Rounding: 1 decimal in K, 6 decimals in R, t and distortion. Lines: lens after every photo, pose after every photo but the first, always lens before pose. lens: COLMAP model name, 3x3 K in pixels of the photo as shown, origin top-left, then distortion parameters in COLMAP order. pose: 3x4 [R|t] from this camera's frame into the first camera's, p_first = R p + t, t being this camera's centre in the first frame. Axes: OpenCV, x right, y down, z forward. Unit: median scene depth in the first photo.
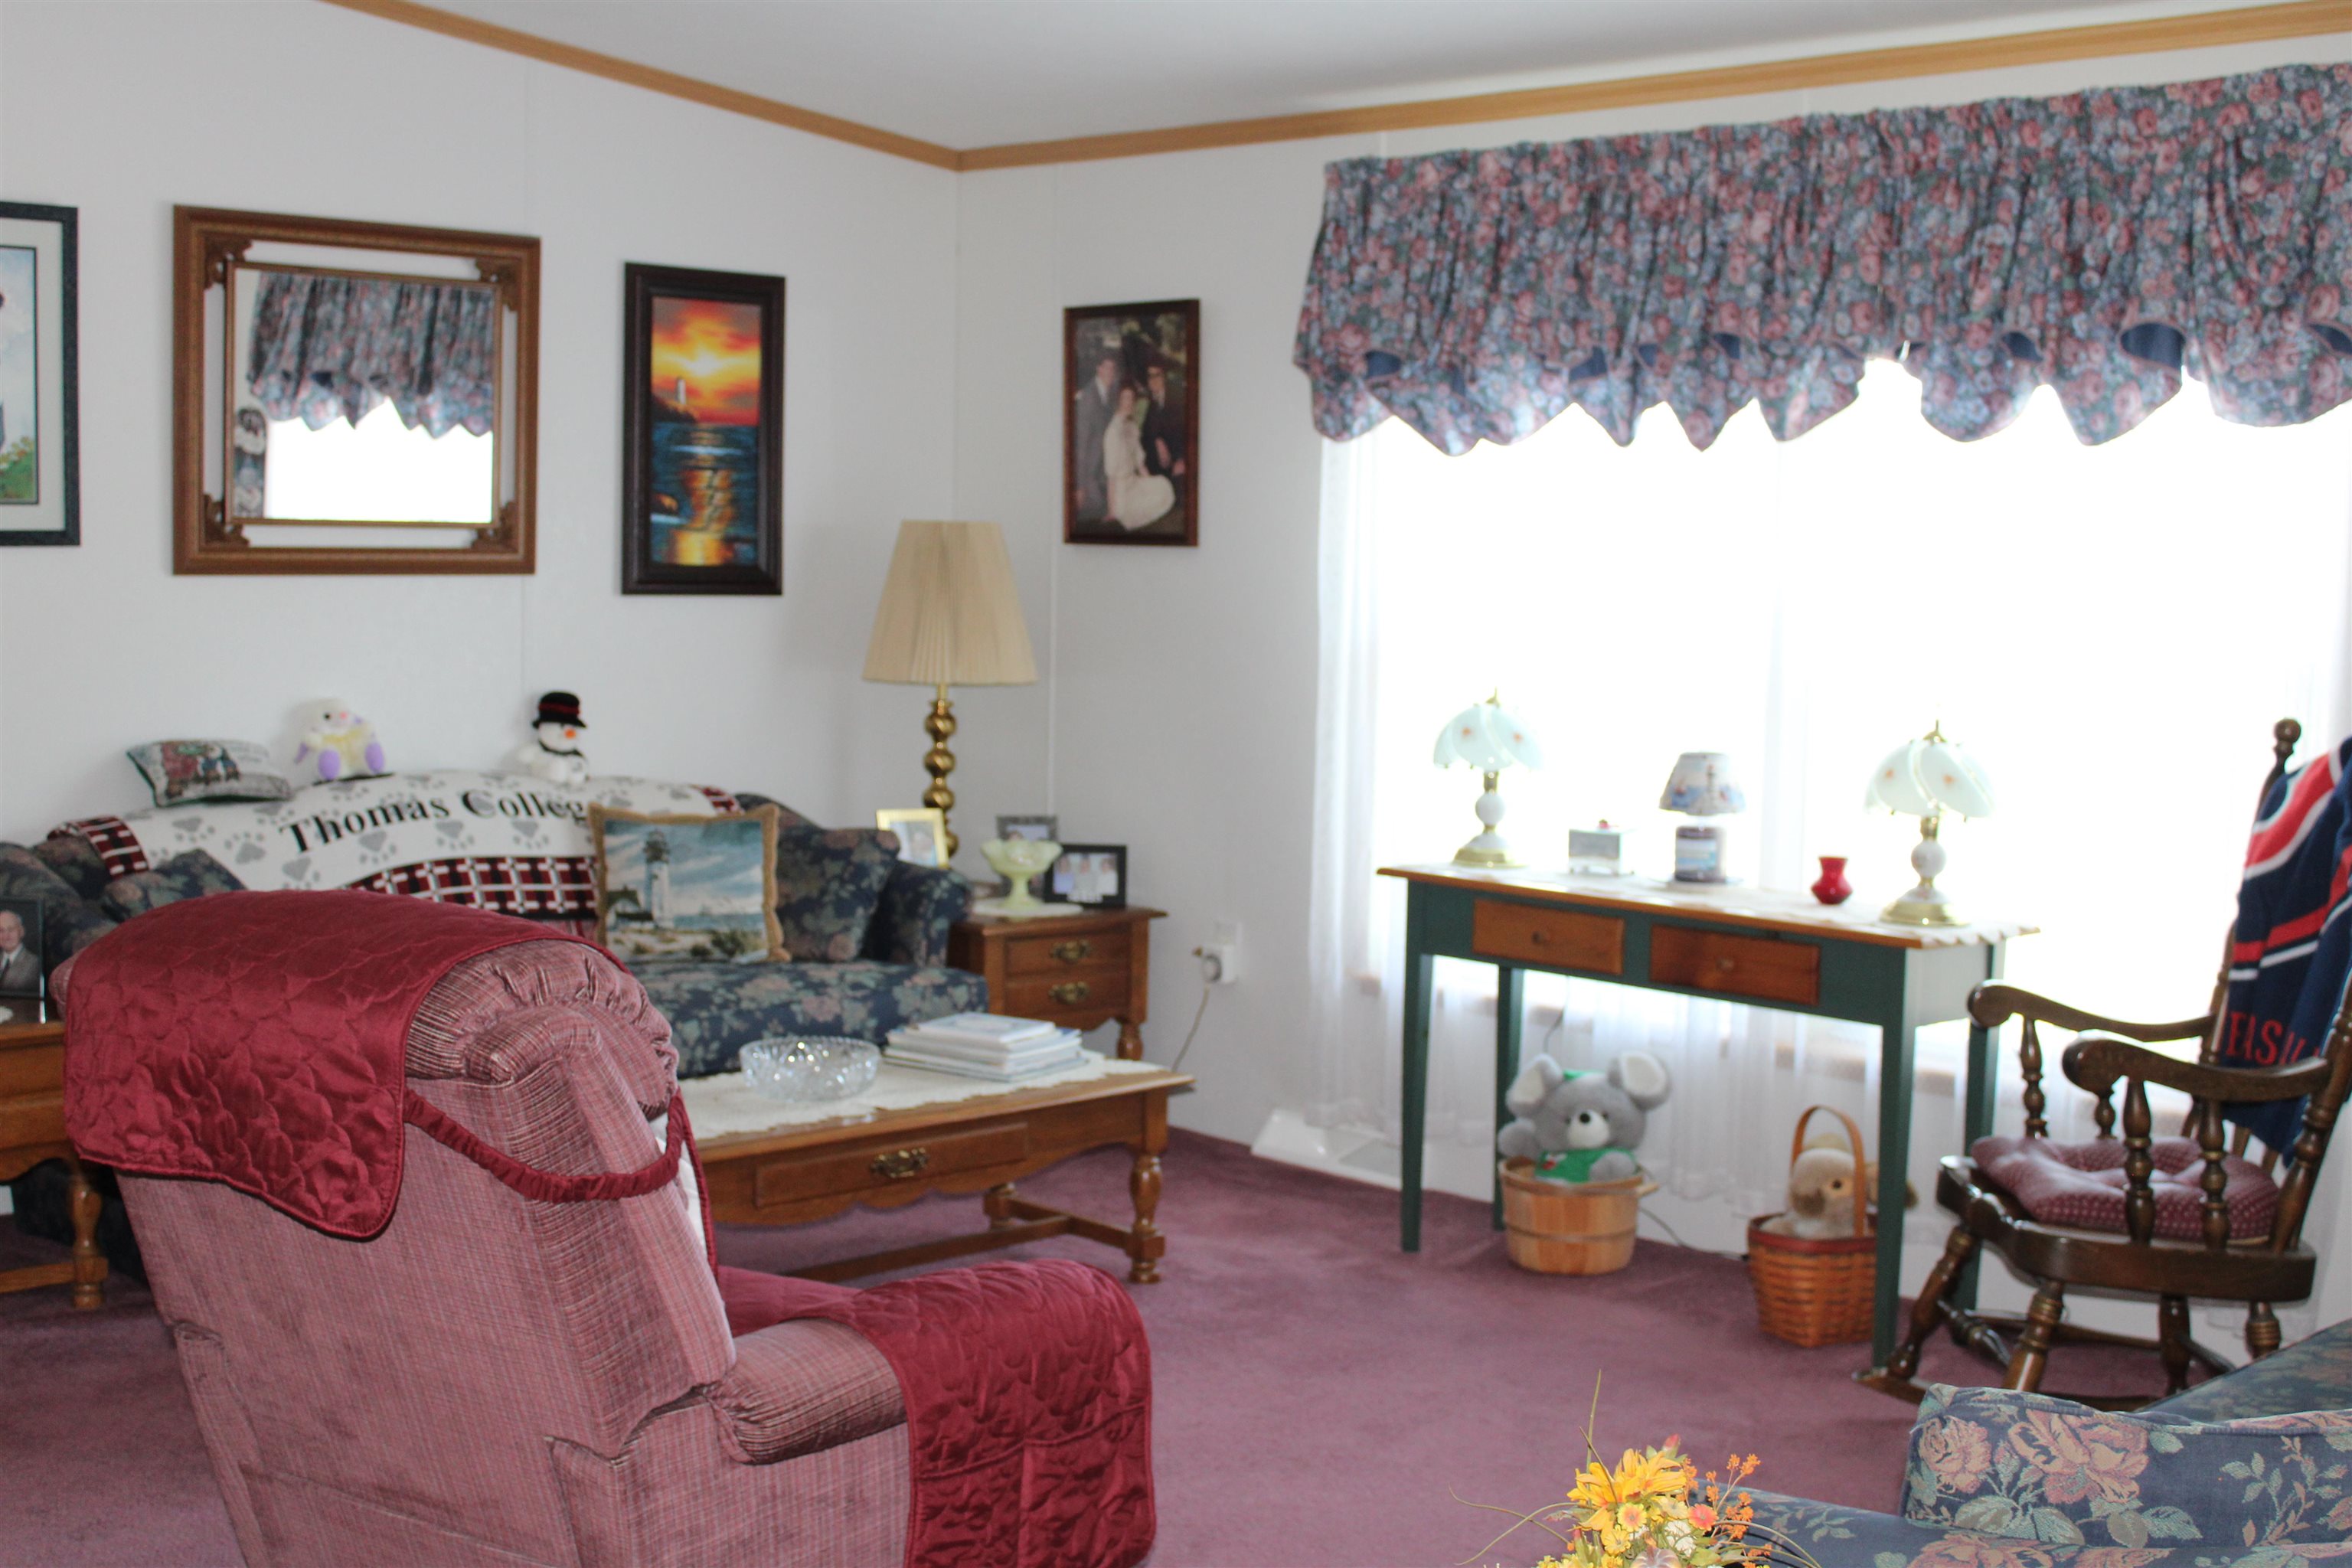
lens RADIAL K [[2896.7, 0, 1166.0], [0, 2896.7, 768.5], [0, 0, 1]] dist [-0.095443, 0.166322]
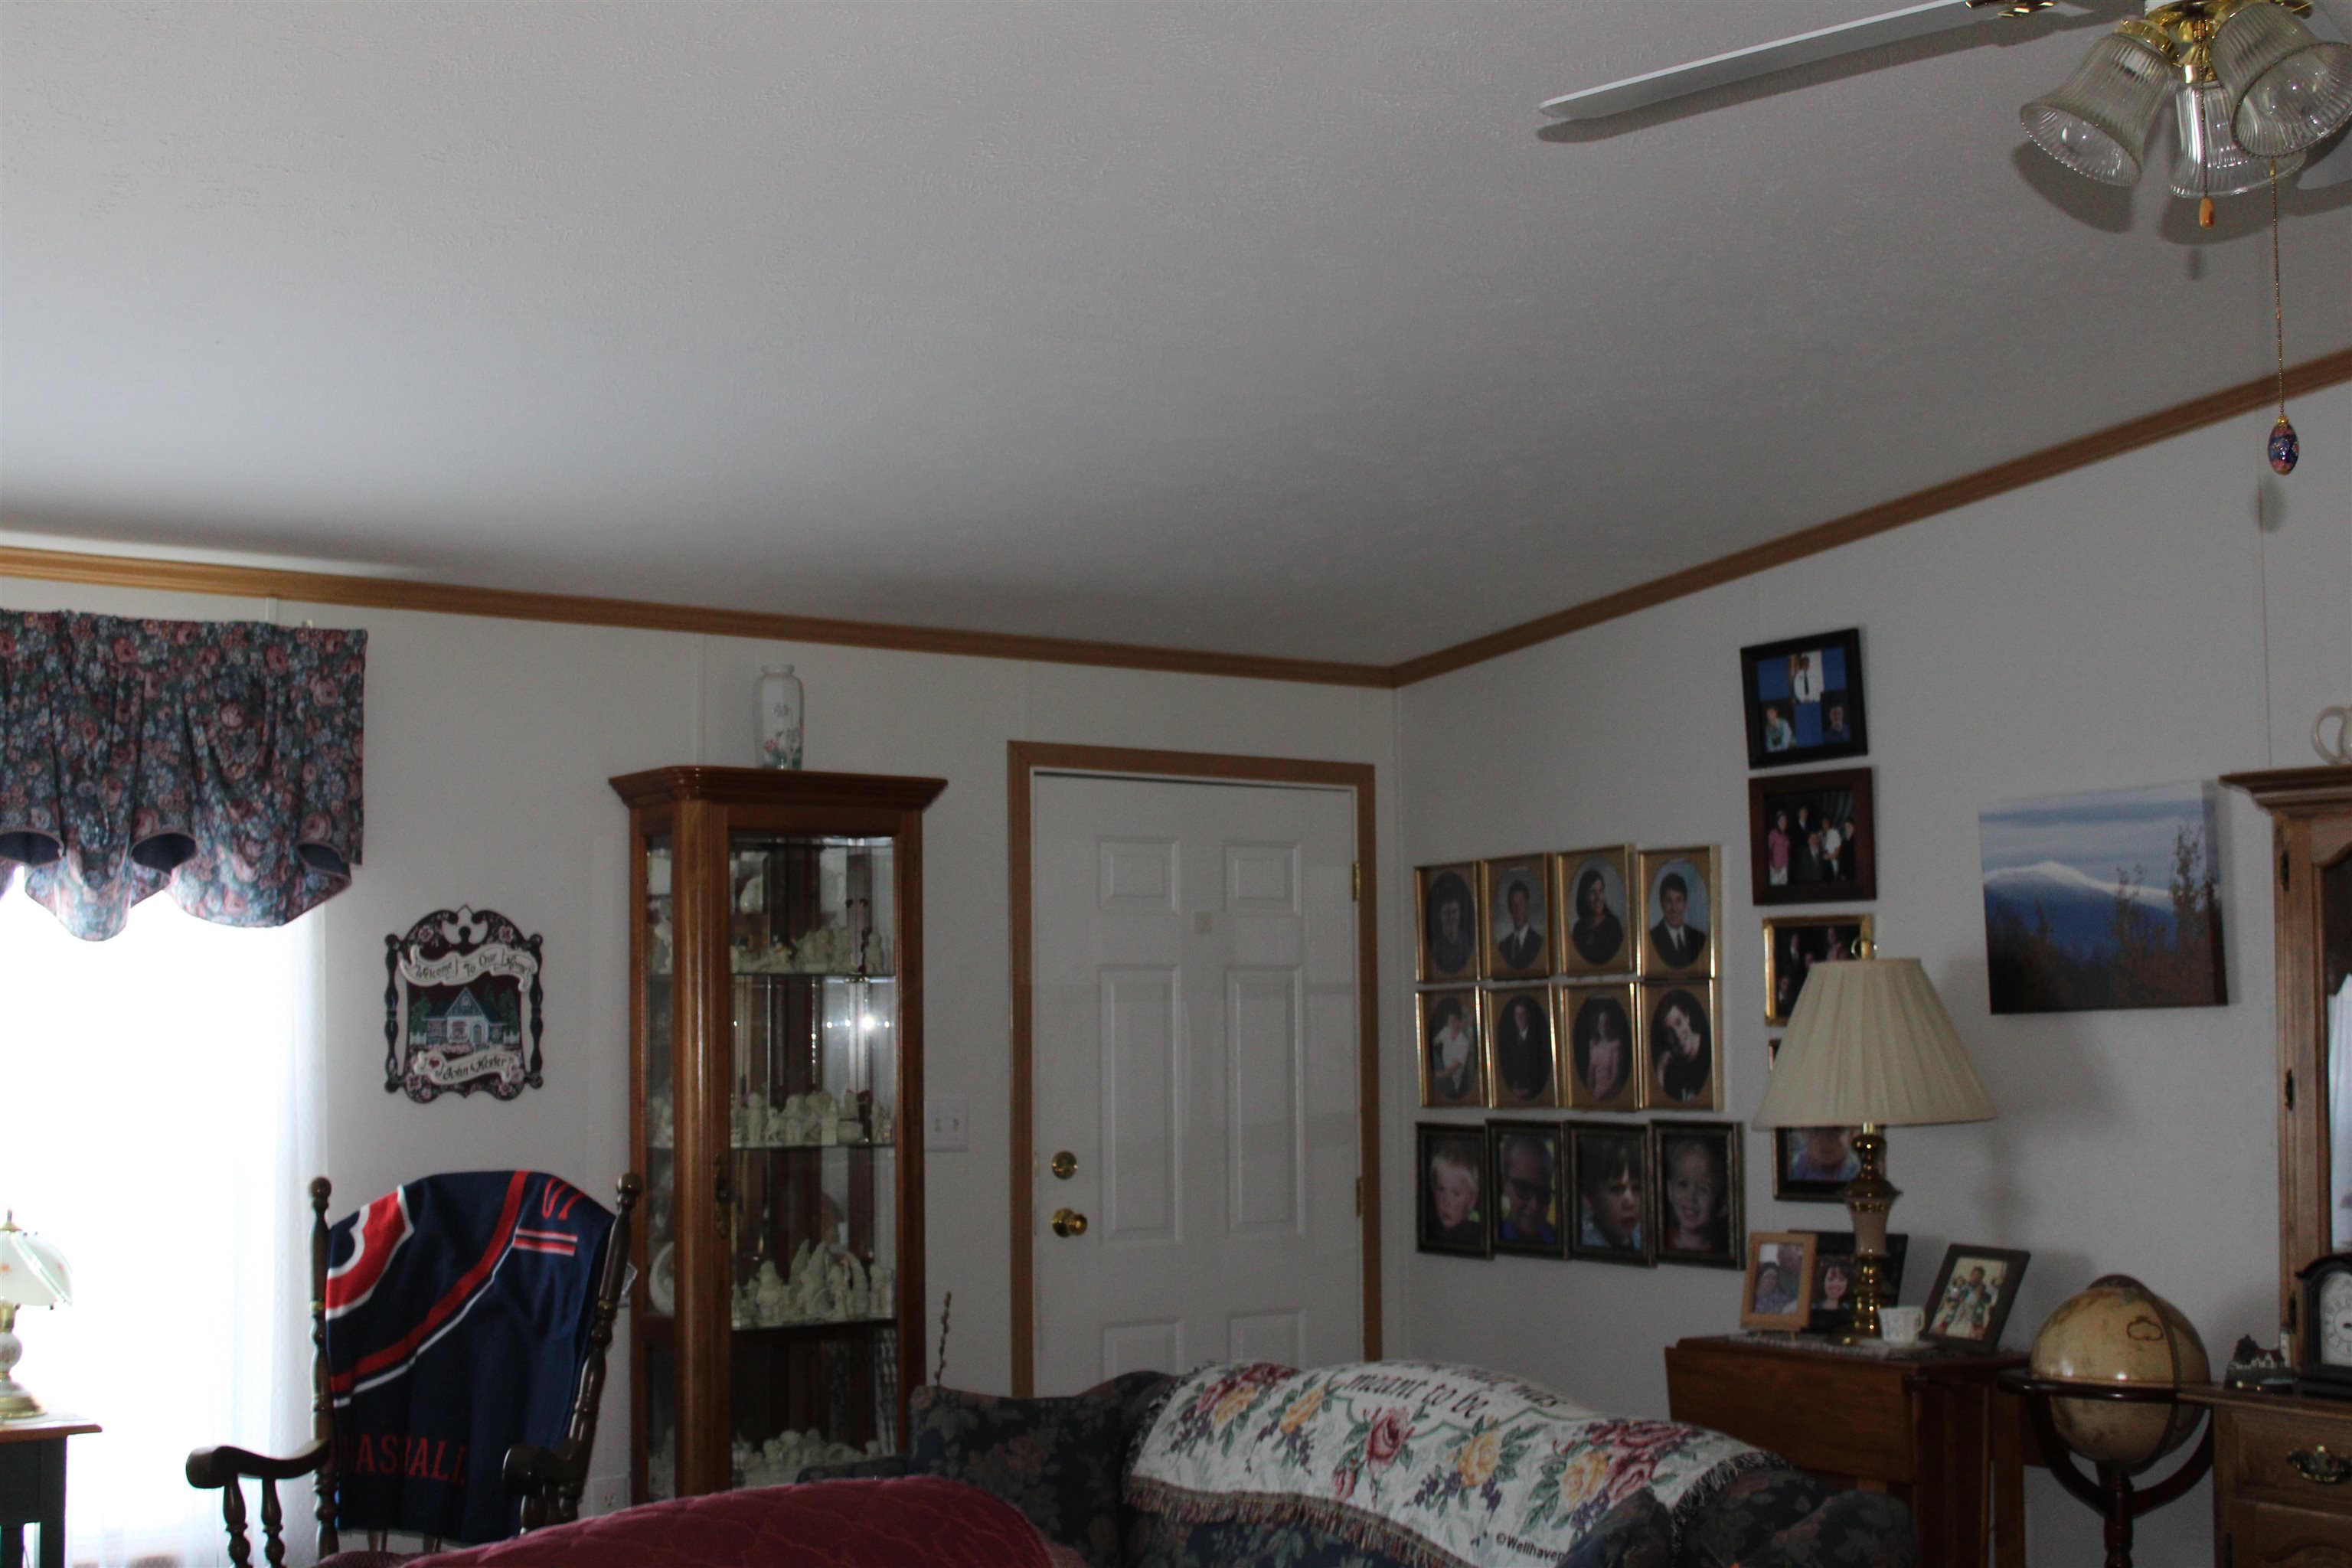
lens RADIAL K [[2896.7, 0, 1166.0], [0, 2896.7, 768.5], [0, 0, 1]] dist [-0.095443, 0.166322]
pose [[0.149571, 0.064041, 0.986675, -0.647458], [0.089899, 0.992886, -0.078072, -0.054525], [-0.984656, 0.100379, 0.142750, 0.424909]]
